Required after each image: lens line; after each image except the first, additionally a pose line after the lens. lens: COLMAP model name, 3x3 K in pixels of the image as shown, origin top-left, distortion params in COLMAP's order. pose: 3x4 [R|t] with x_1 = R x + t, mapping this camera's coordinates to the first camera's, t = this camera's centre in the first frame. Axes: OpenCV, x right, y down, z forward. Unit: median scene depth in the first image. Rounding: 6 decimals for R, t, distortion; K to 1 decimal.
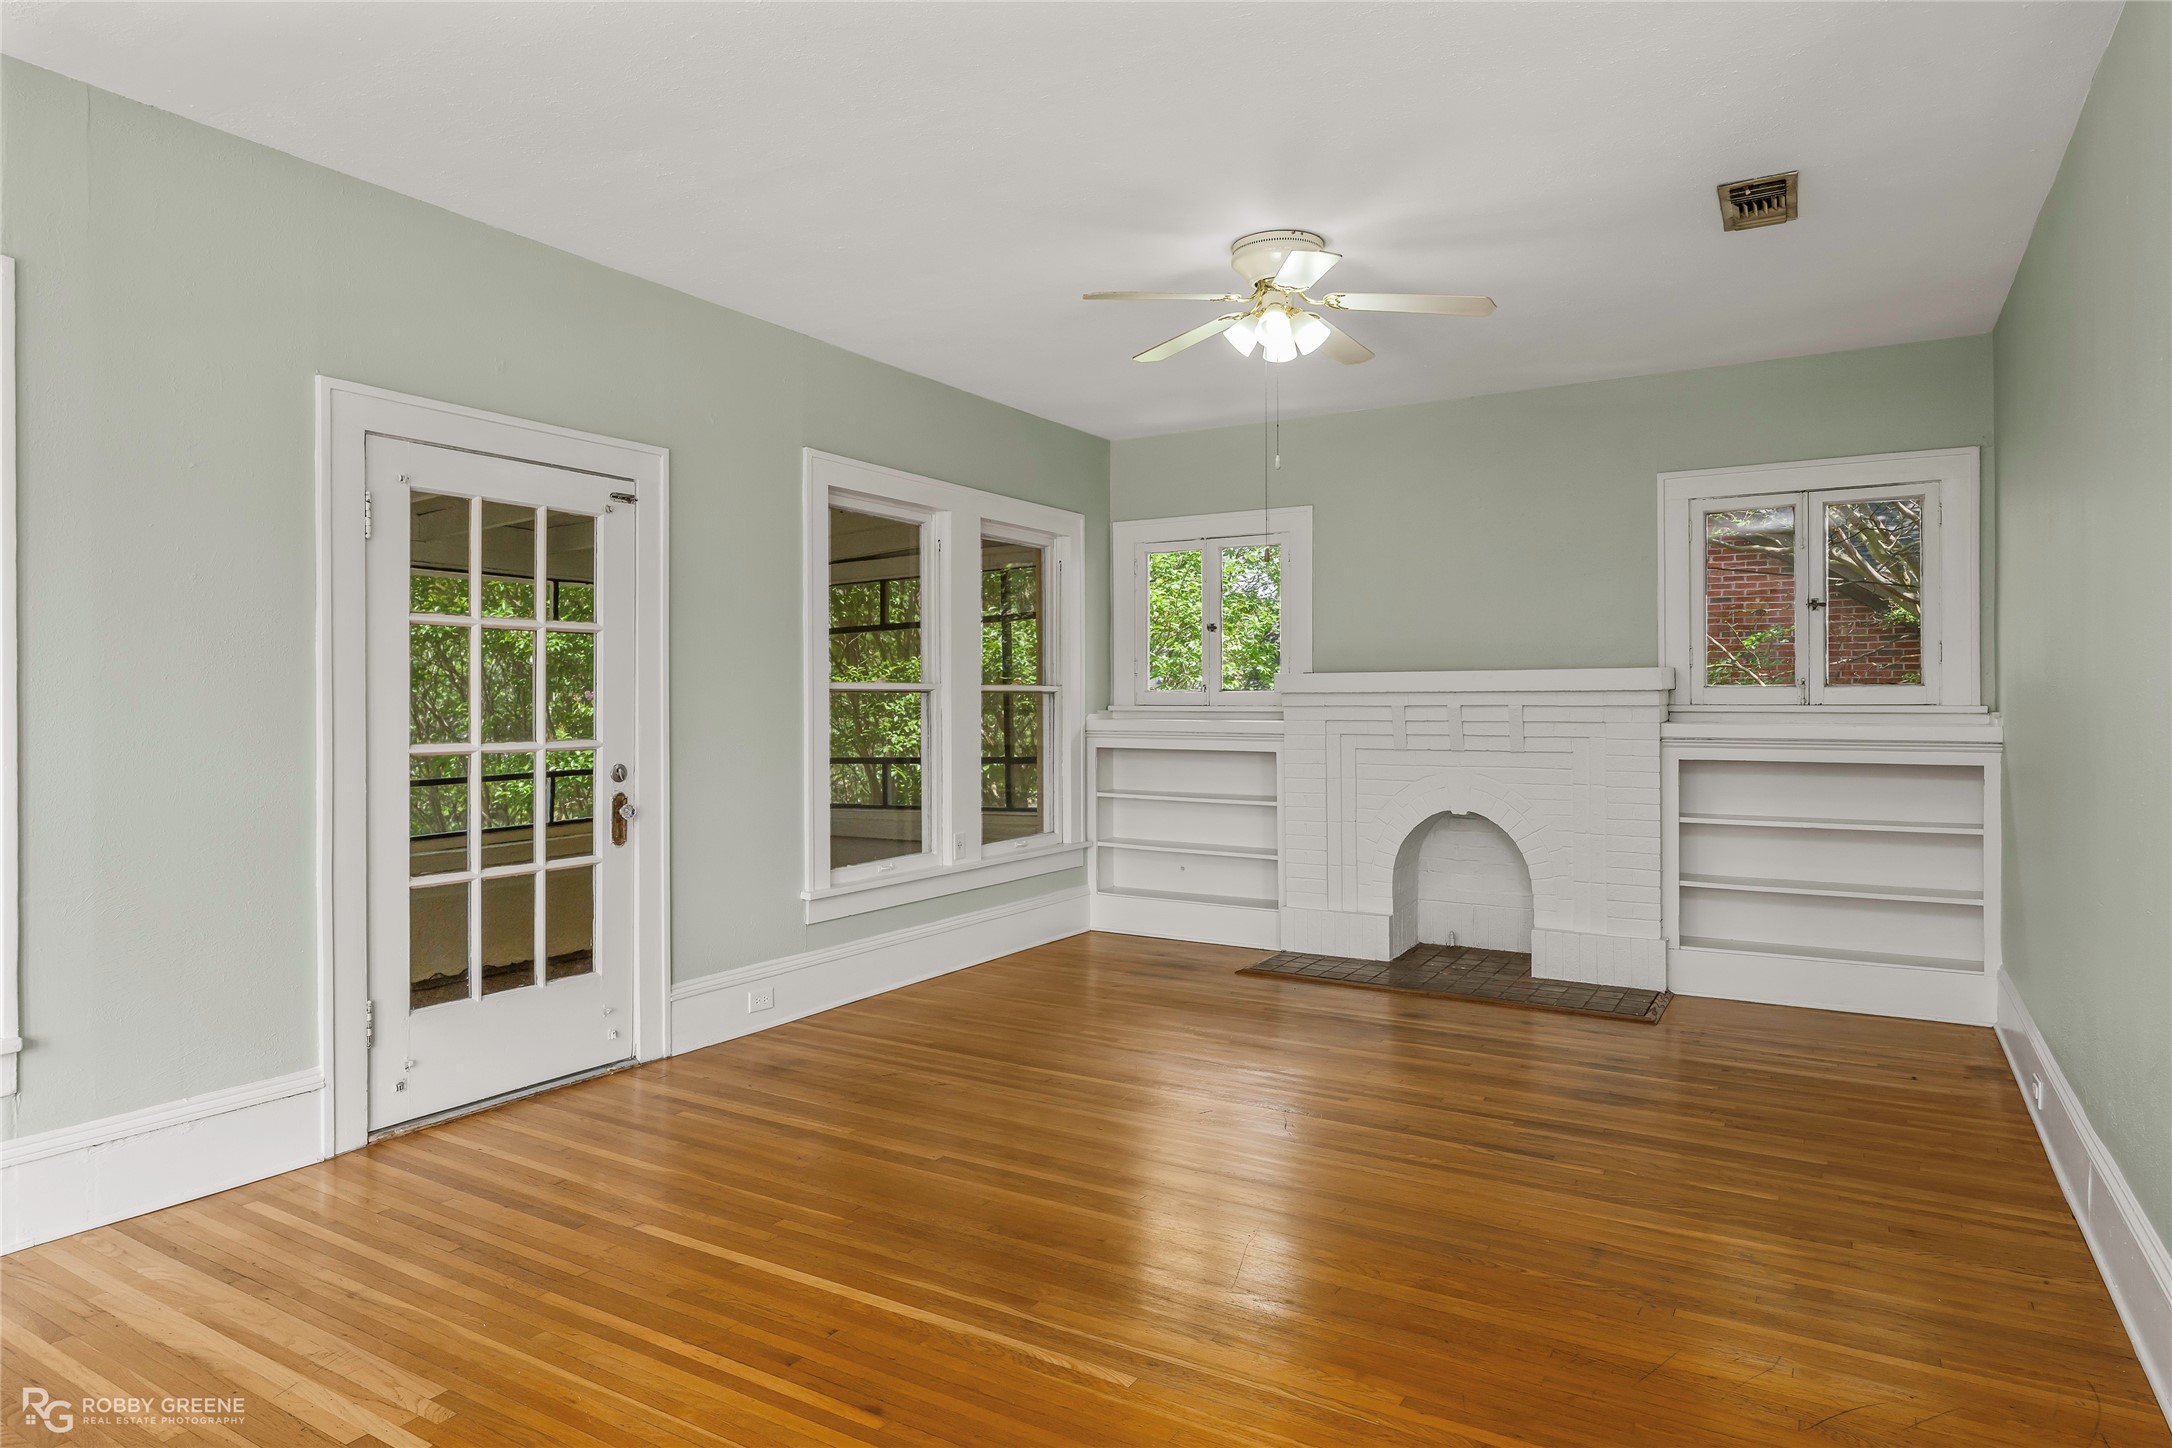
lens RADIAL K [[1253.3, 0, 1090.5], [0, 1253.3, 698.4], [0, 0, 1]] dist [-0.003877, 0.002885]
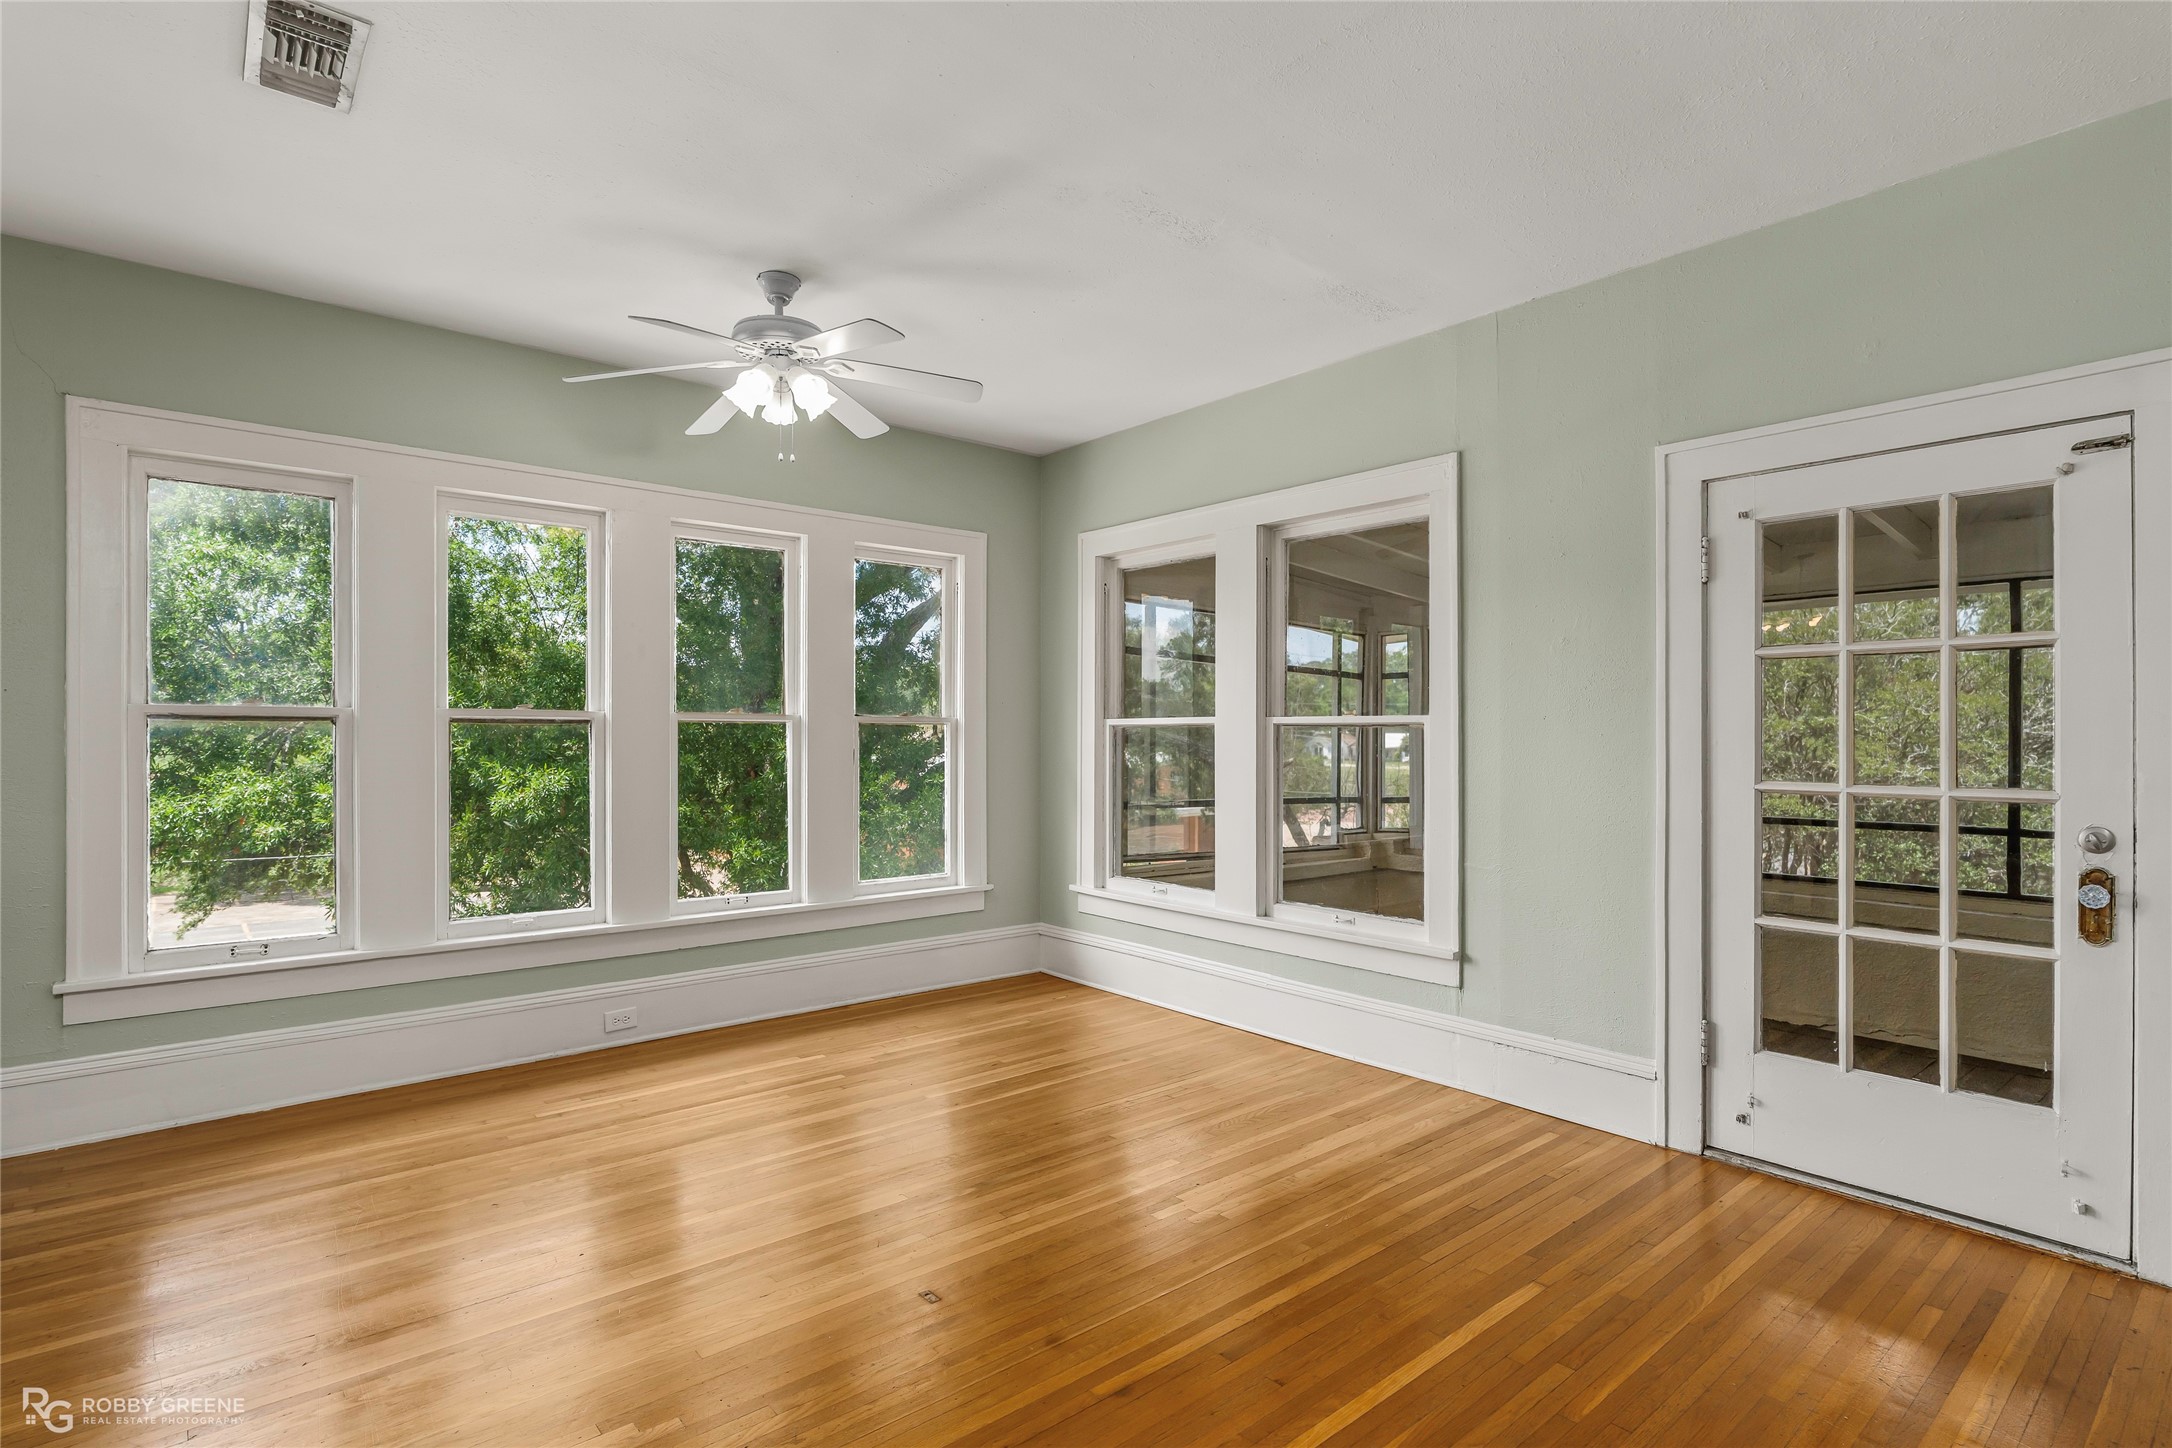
lens RADIAL K [[1058.4, 0, 1069.8], [0, 1058.4, 737.1], [0, 0, 1]] dist [-0.000446, -0.002948]
pose [[-0.317170, 0.002355, -0.948366, 0.335812], [-0.000839, 0.999996, 0.002764, 0.000659], [0.948368, 0.001673, -0.317167, 0.593033]]
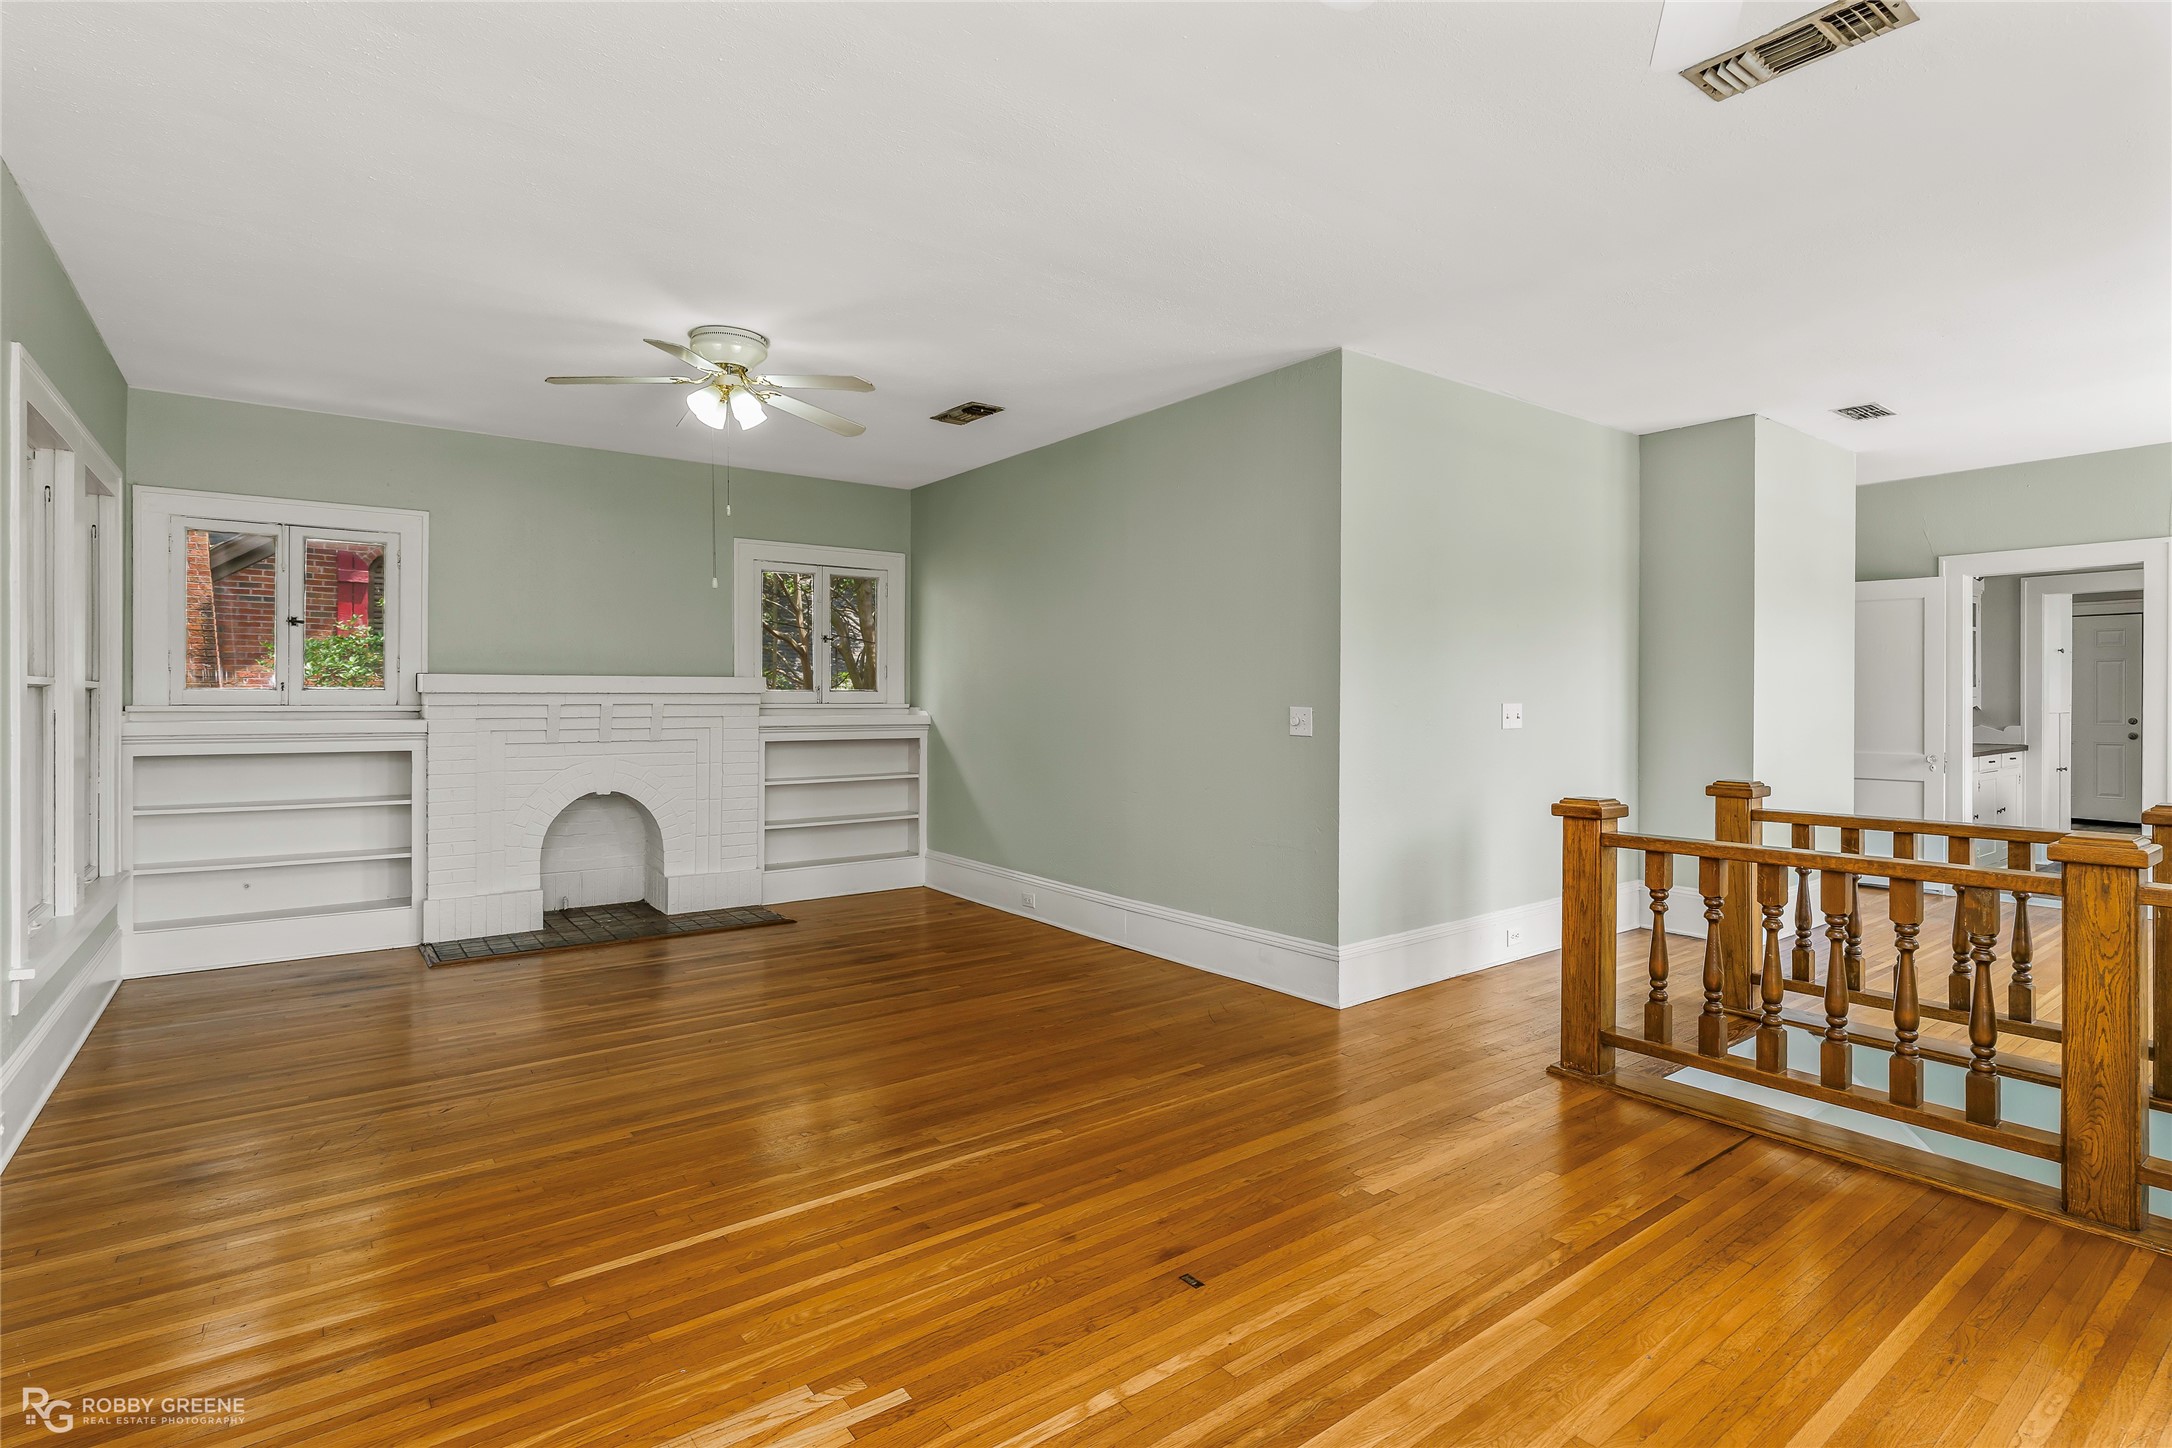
lens RADIAL K [[1058.4, 0, 1088.2], [0, 1058.4, 693.9], [0, 0, 1]] dist [-0.000446, -0.002948]
pose [[0.379736, 0.005639, 0.925078, -0.594196], [-0.002352, 0.999984, -0.005130, -0.000284], [-0.925092, -0.000228, 0.379743, 0.227378]]
